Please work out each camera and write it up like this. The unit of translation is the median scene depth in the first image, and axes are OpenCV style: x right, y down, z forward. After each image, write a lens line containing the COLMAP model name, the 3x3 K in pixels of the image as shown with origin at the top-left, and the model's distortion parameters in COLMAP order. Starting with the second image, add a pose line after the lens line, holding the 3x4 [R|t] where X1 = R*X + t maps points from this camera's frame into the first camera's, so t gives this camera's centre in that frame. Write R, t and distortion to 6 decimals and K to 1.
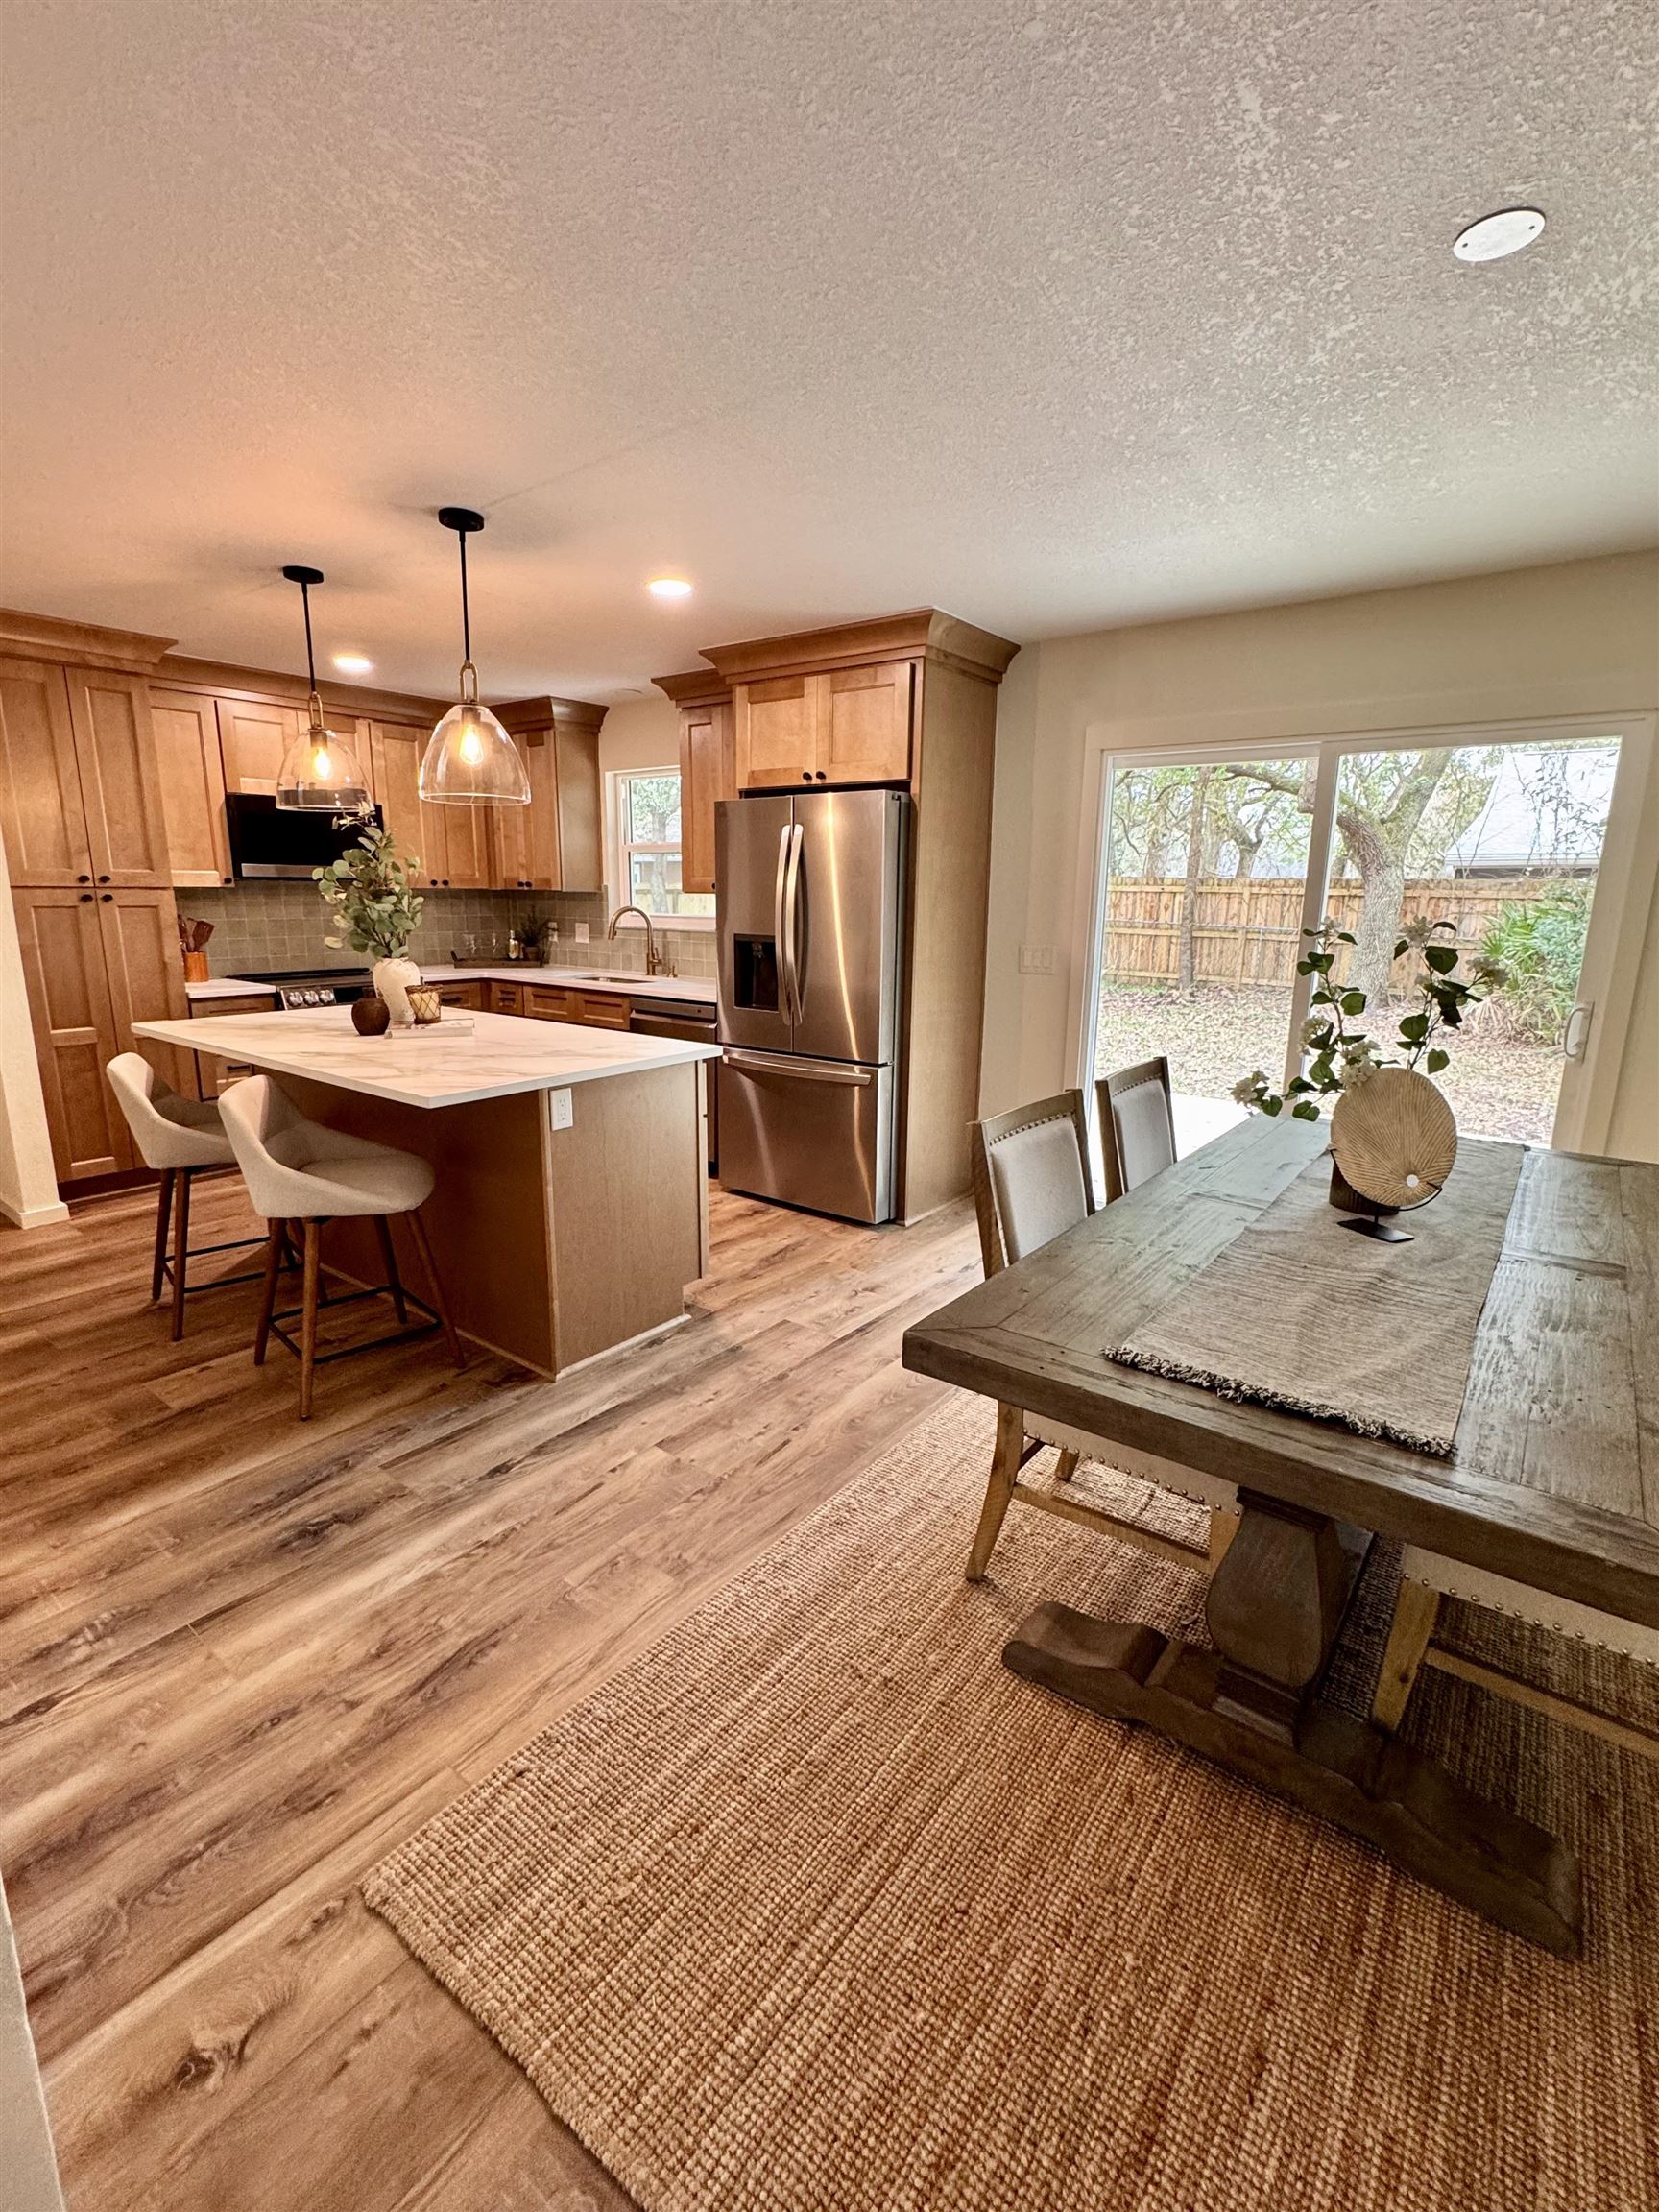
lens RADIAL K [[994.0, 0, 833.2], [0, 994.0, 1105.1], [0, 0, 1]] dist [-0.002990, 0.000344]
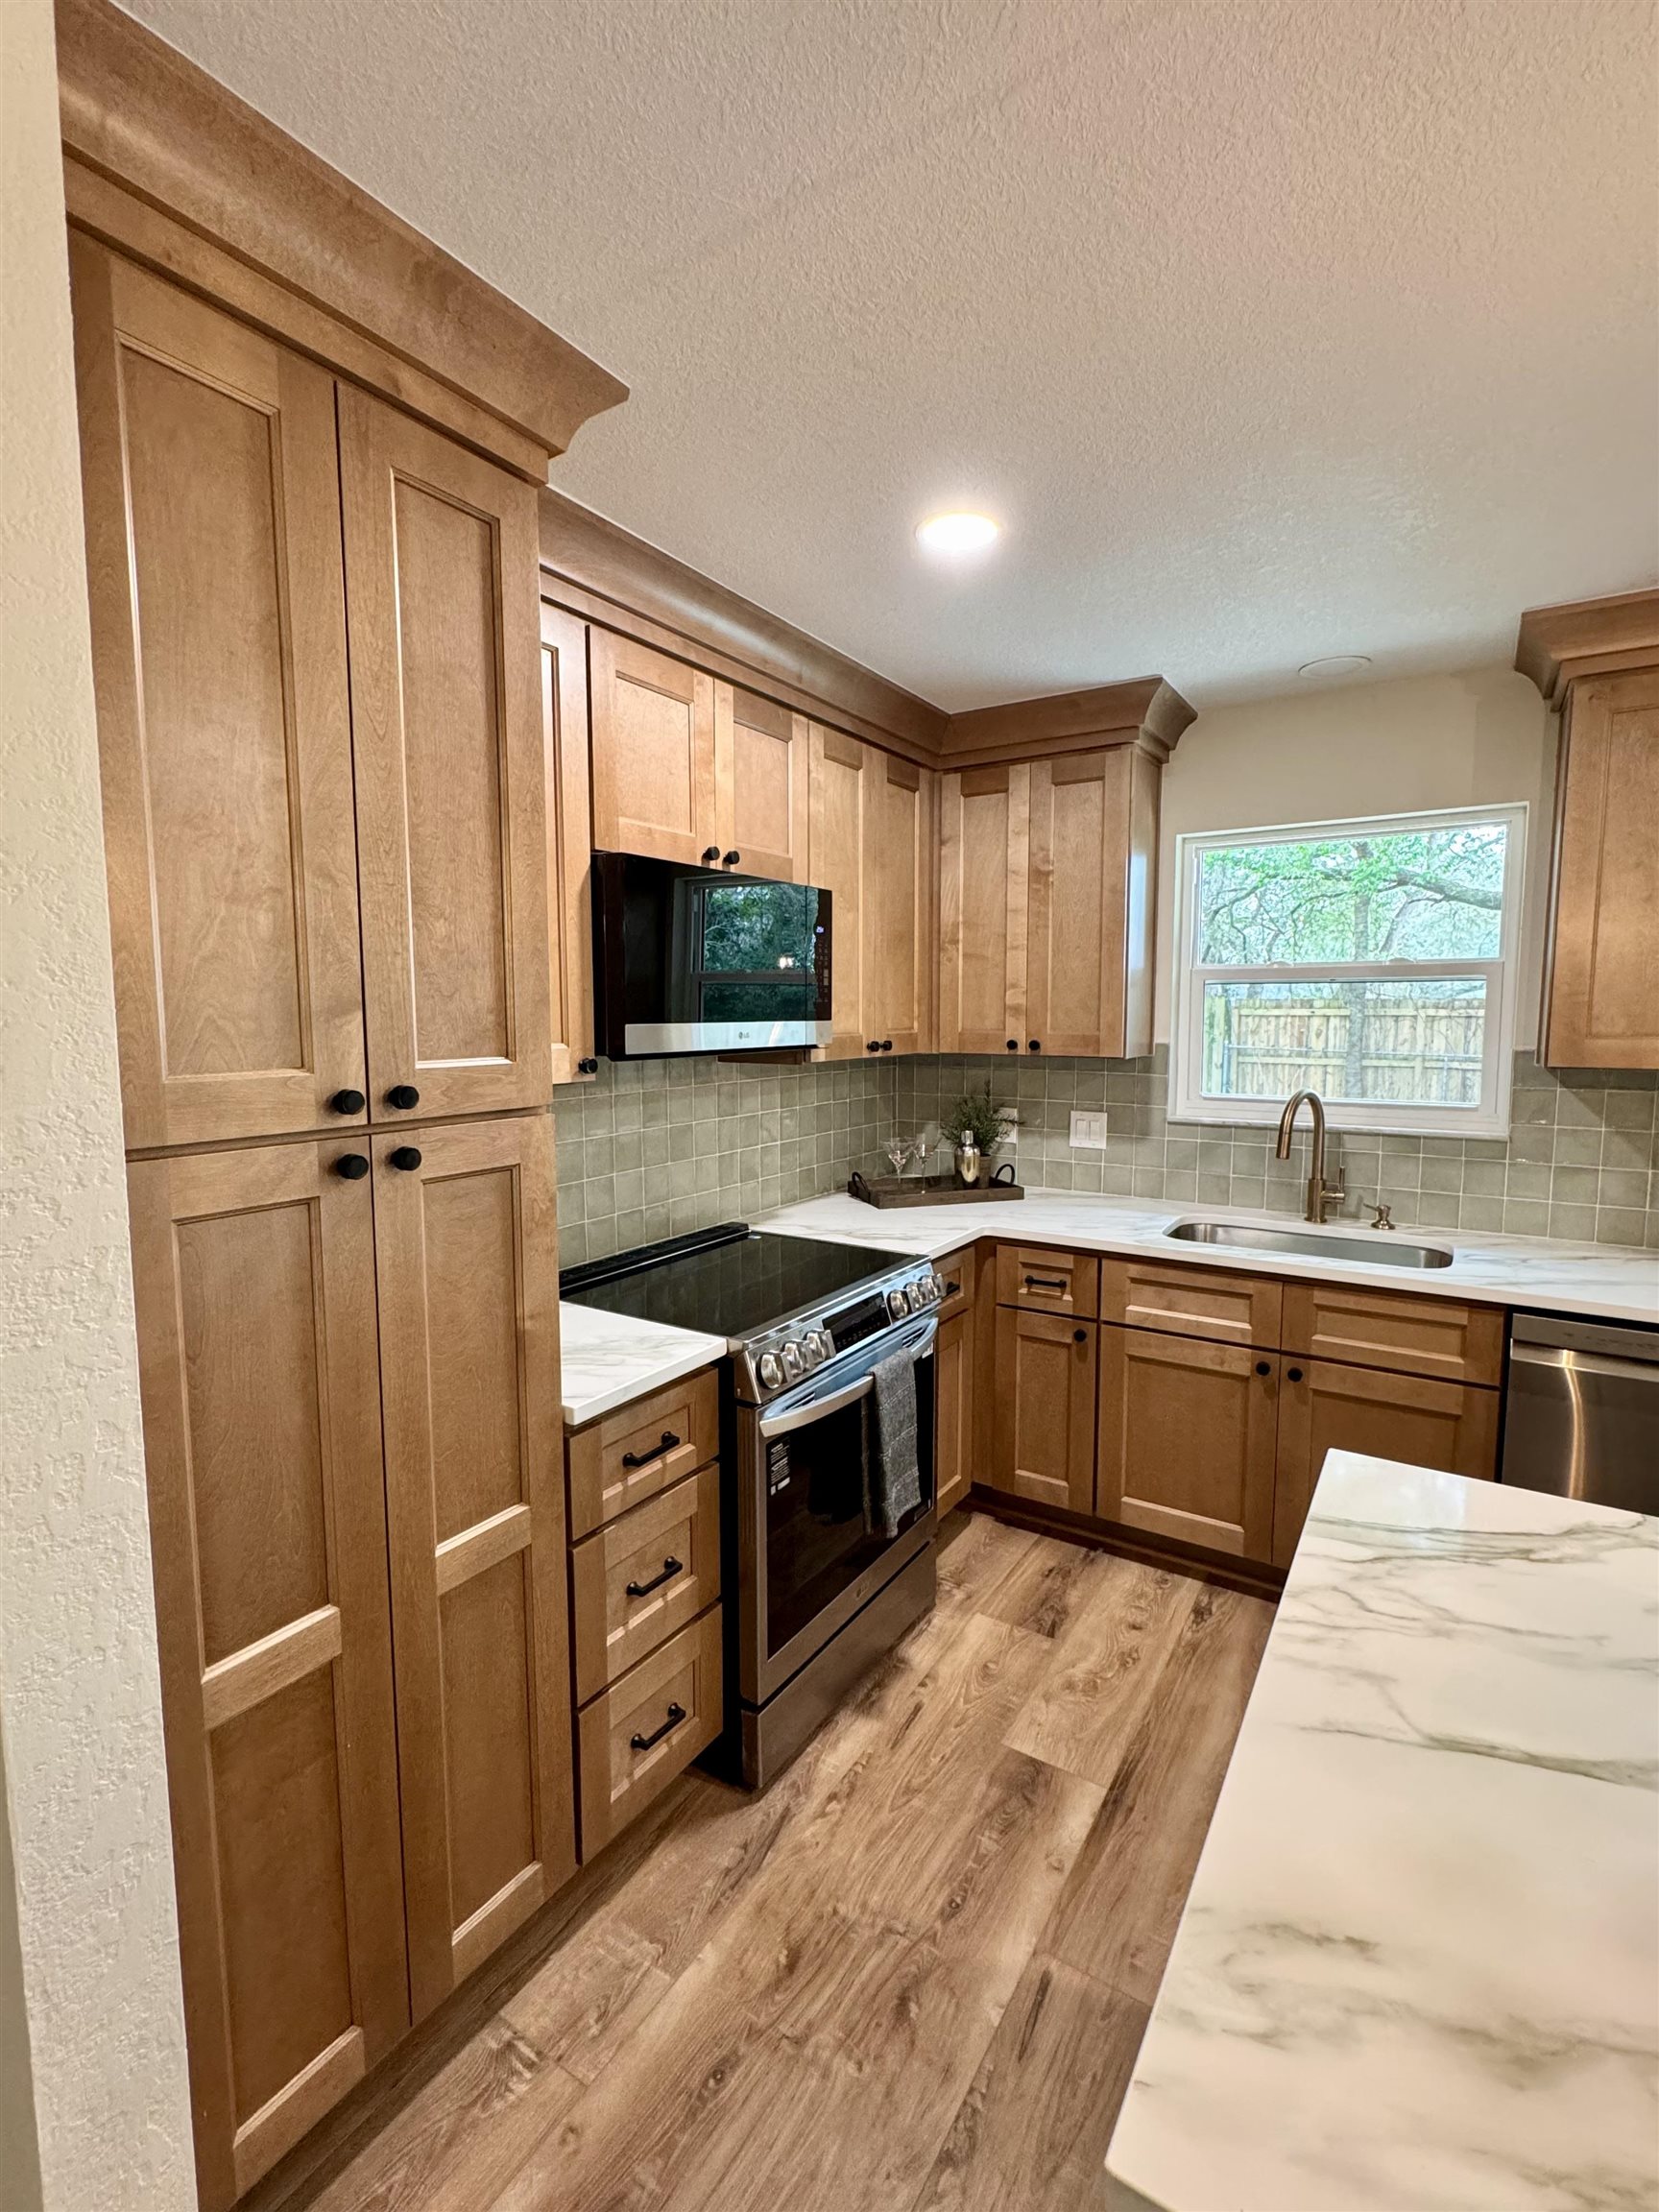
lens RADIAL K [[994.0, 0, 829.4], [0, 994.0, 1101.7], [0, 0, 1]] dist [-0.002990, 0.000344]
pose [[0.996497, -0.022162, 0.080643, -0.667099], [0.031789, 0.992250, -0.120125, -0.197300], [-0.077356, 0.122267, 0.989478, 0.735796]]
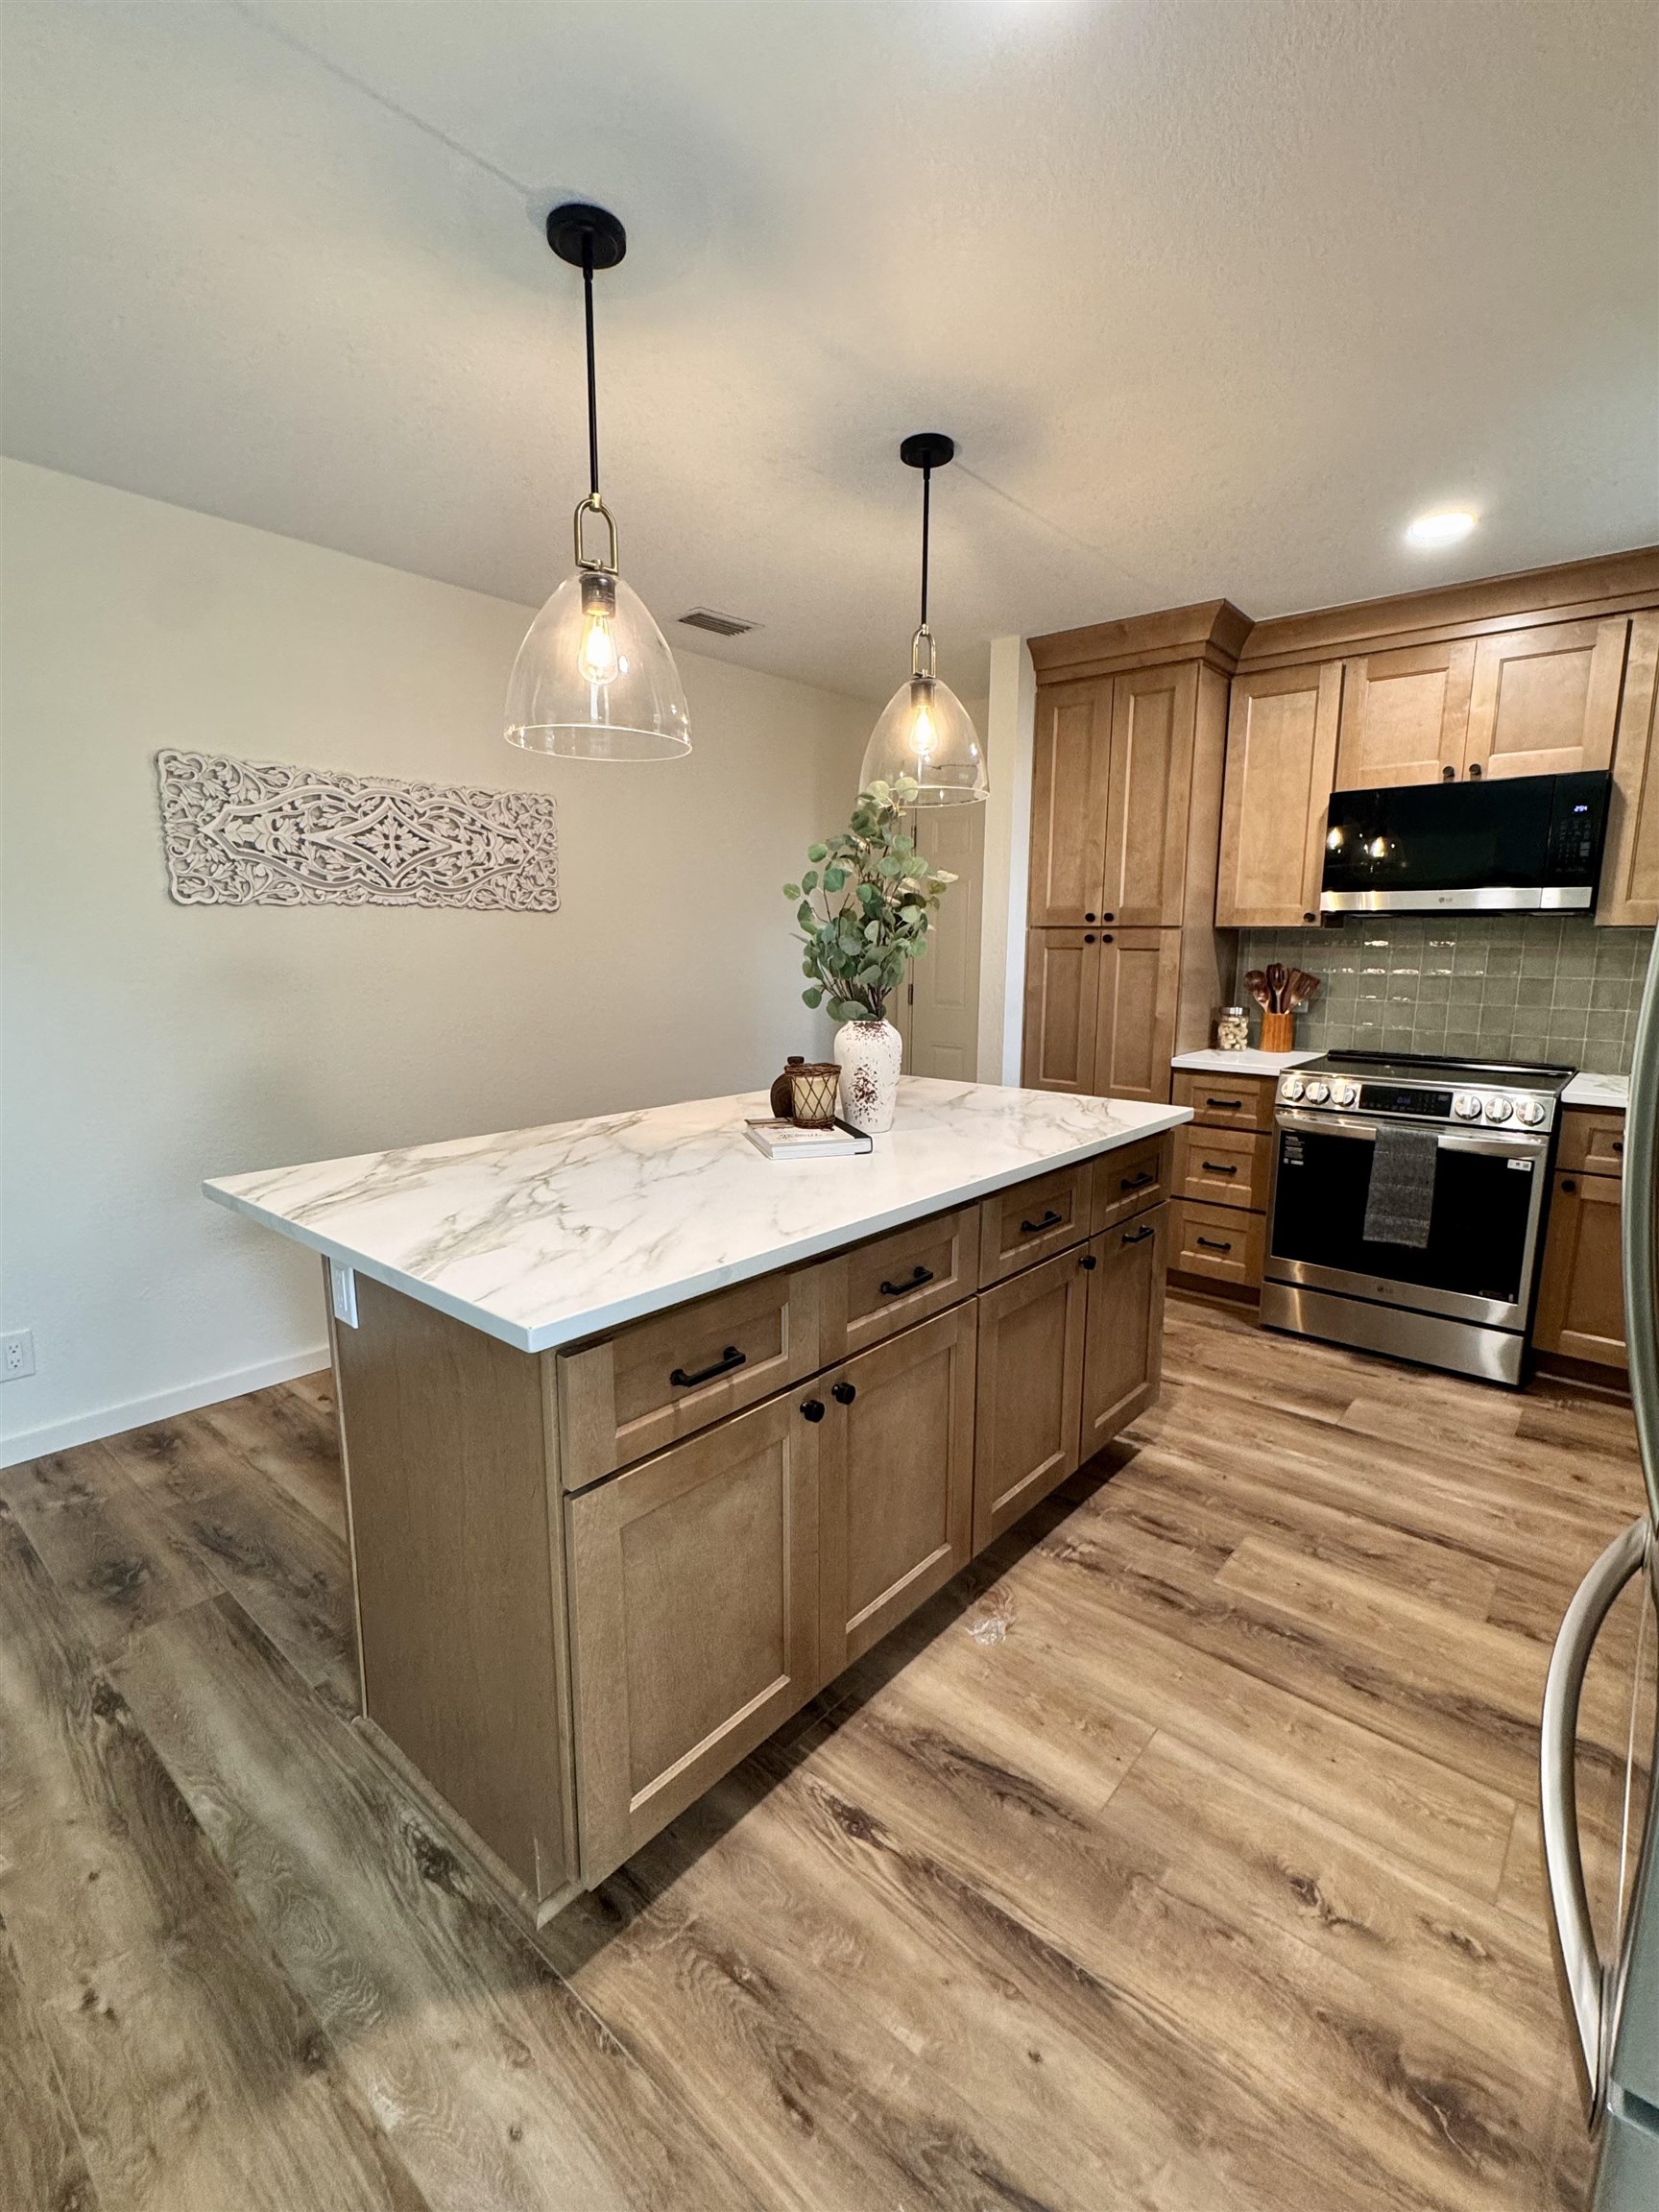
lens RADIAL K [[994.0, 0, 835.2], [0, 994.0, 1105.0], [0, 0, 1]] dist [-0.002990, 0.000344]
pose [[-0.057999, 0.154582, -0.986276, 0.165237], [-0.218147, 0.962102, 0.163621, -0.169249], [0.974191, 0.224643, -0.022079, 0.871832]]
